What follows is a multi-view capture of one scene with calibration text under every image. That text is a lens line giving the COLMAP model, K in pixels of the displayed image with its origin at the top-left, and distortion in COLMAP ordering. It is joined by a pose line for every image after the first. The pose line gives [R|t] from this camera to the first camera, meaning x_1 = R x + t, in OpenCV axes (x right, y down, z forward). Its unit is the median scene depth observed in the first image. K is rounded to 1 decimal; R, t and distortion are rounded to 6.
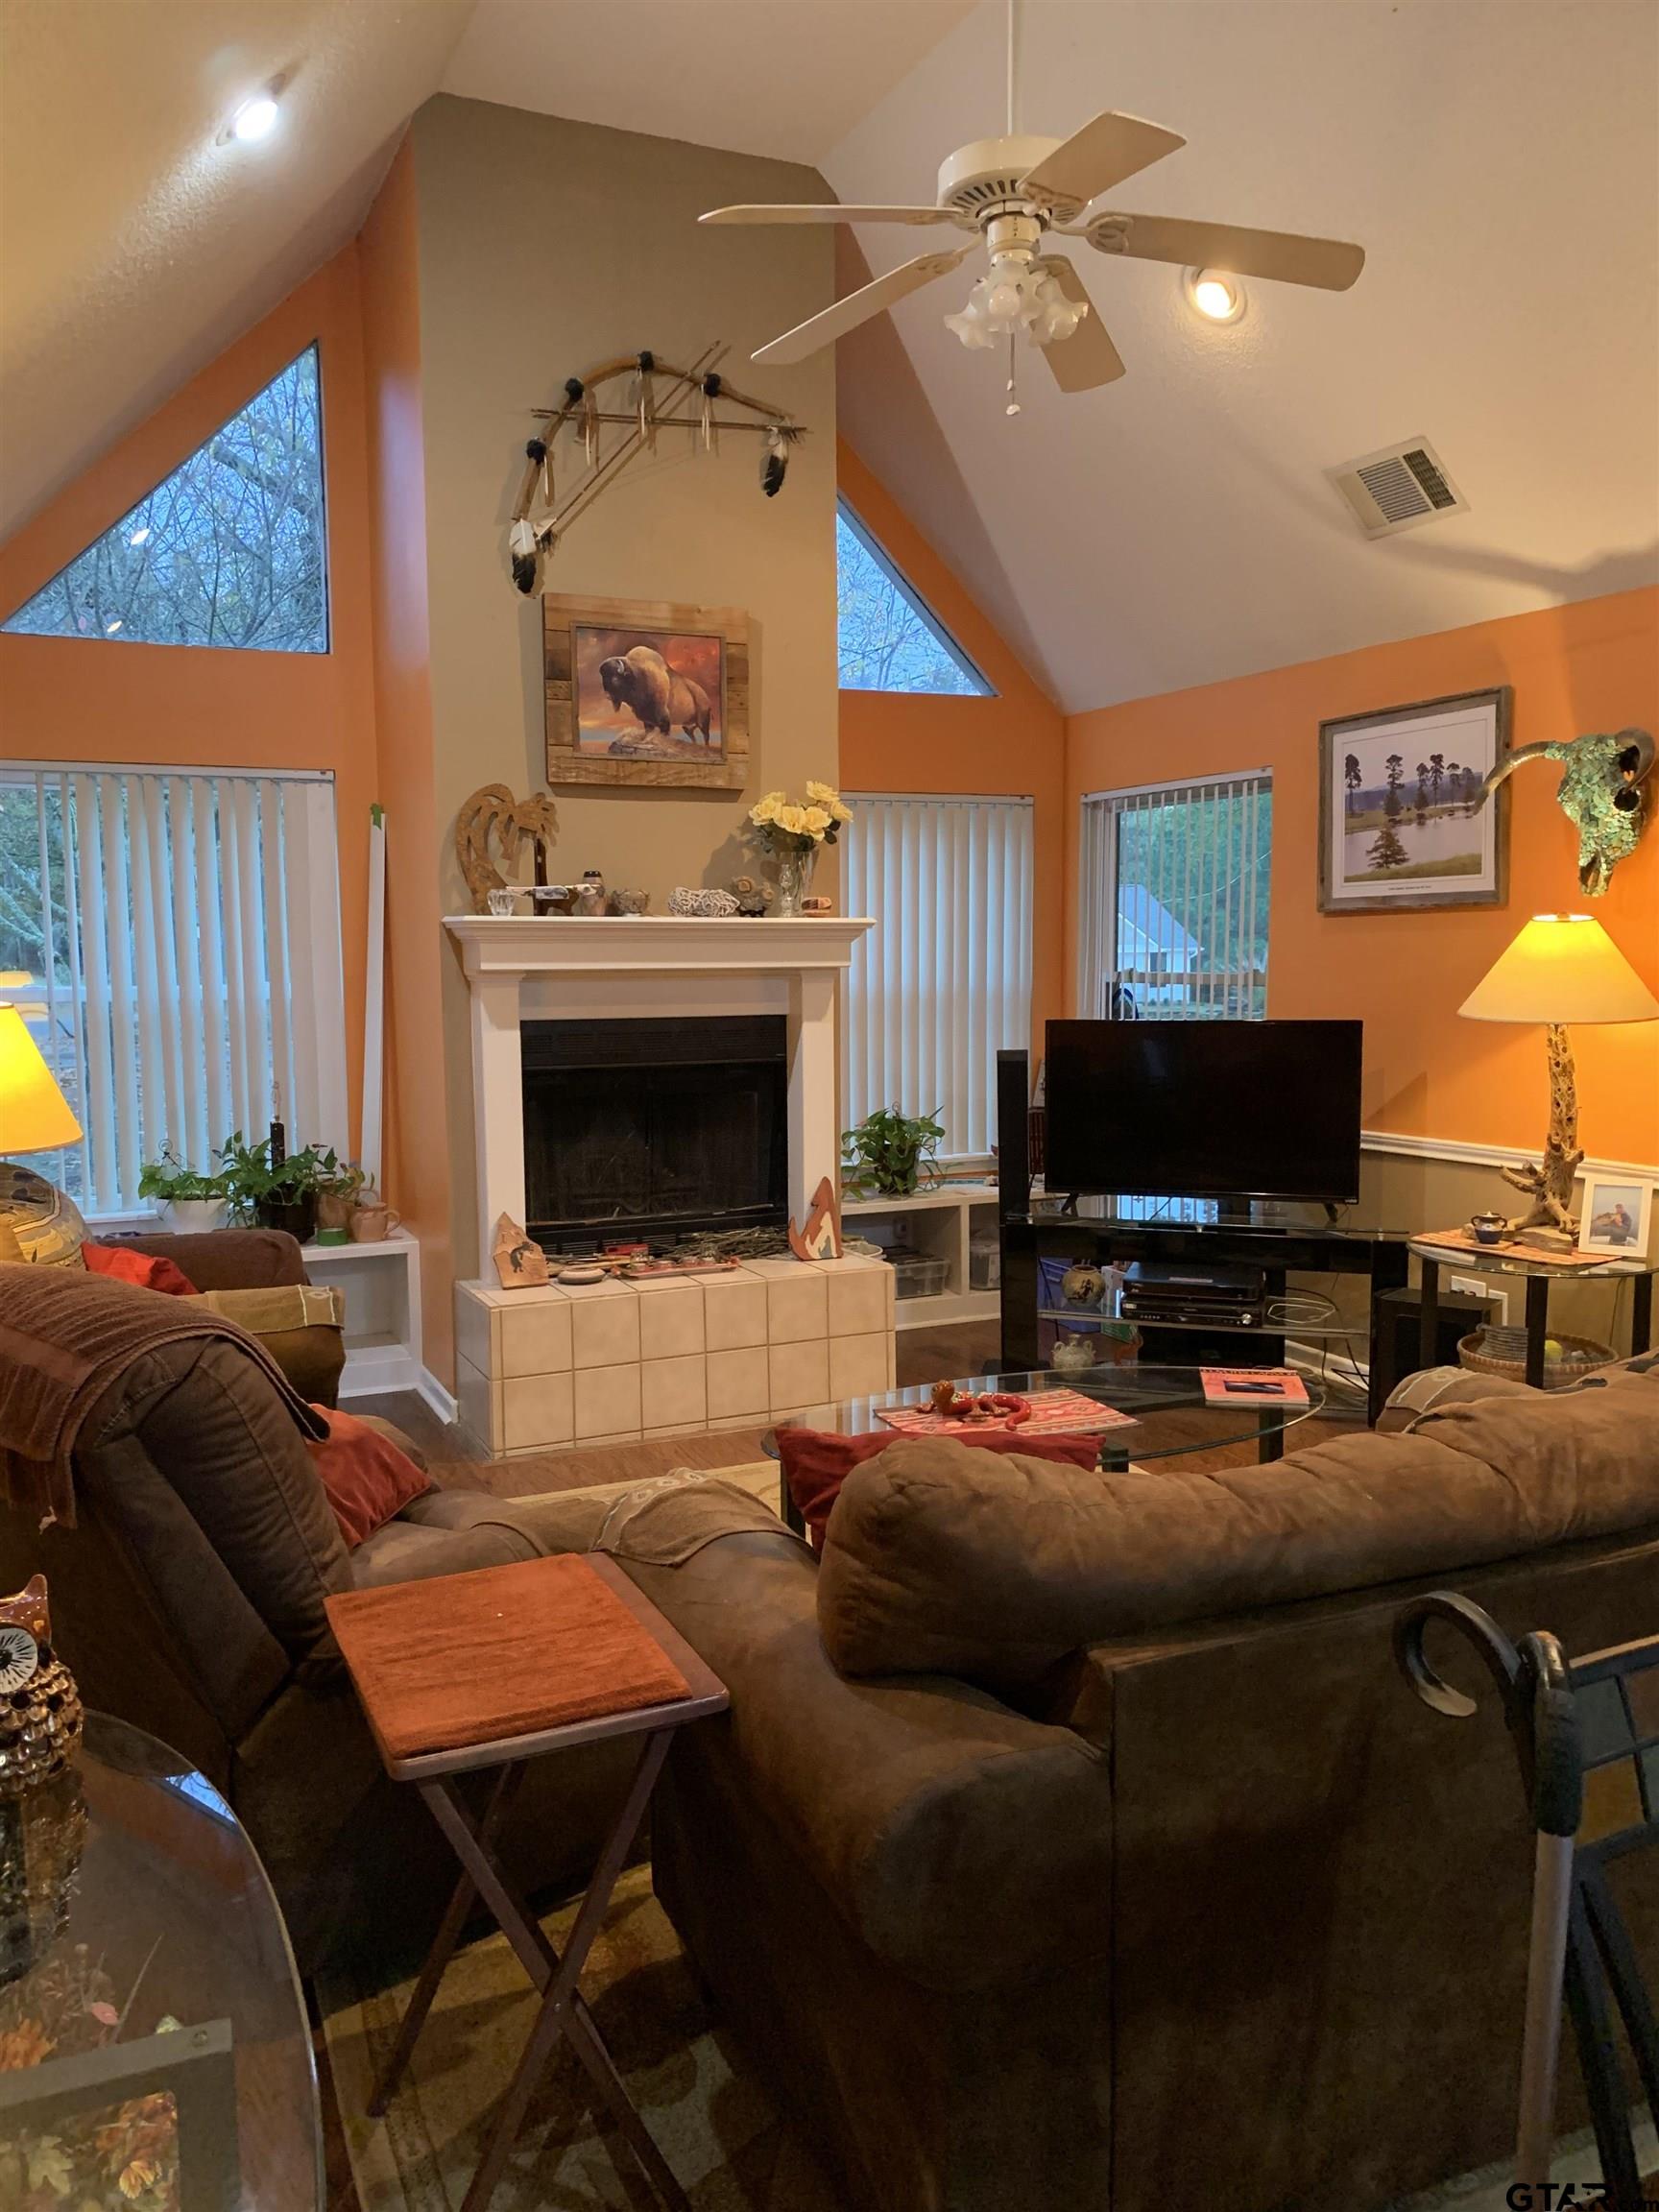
lens RADIAL K [[1687.4, 0, 821.9], [0, 1687.4, 1142.7], [0, 0, 1]] dist [-0.002749, -0.006549]
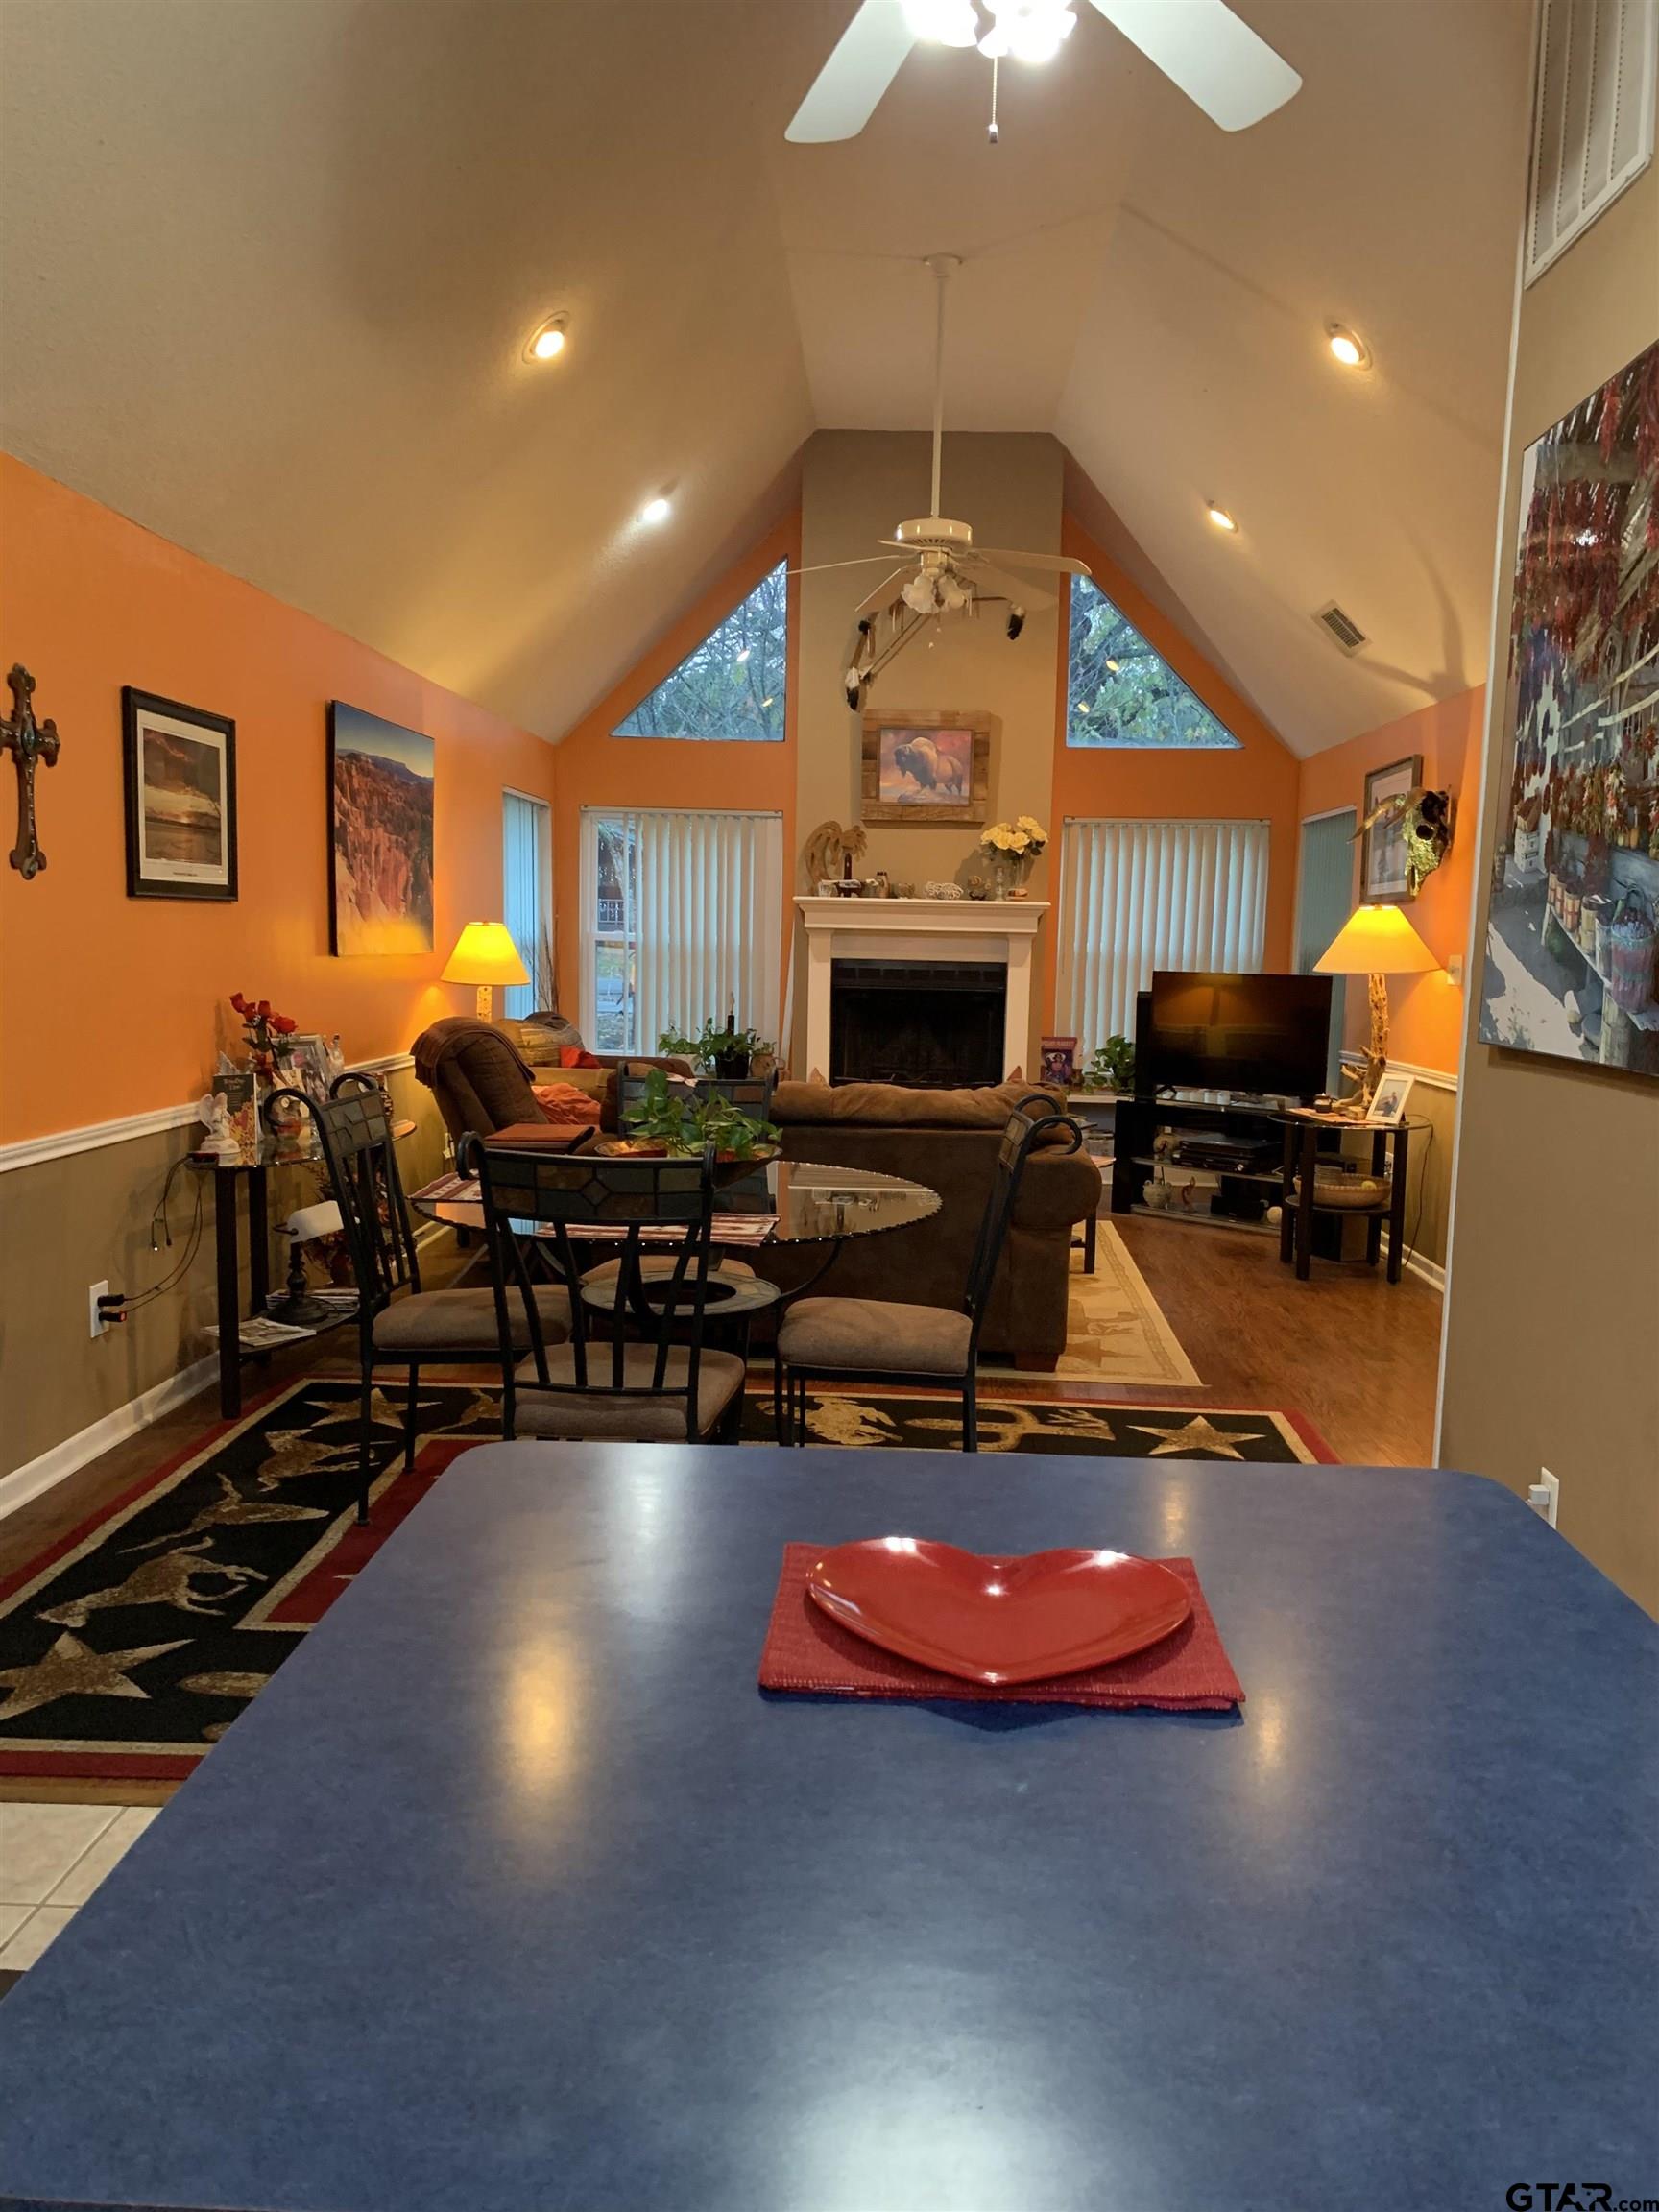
lens RADIAL K [[1678.6, 0, 826.5], [0, 1678.6, 1135.5], [0, 0, 1]] dist [0.087752, -0.204533]
pose [[0.889763, 0.082914, -0.448829, 0.598878], [-0.082077, 0.996397, 0.021359, 0.073129], [0.448983, 0.017834, 0.893362, -0.538829]]
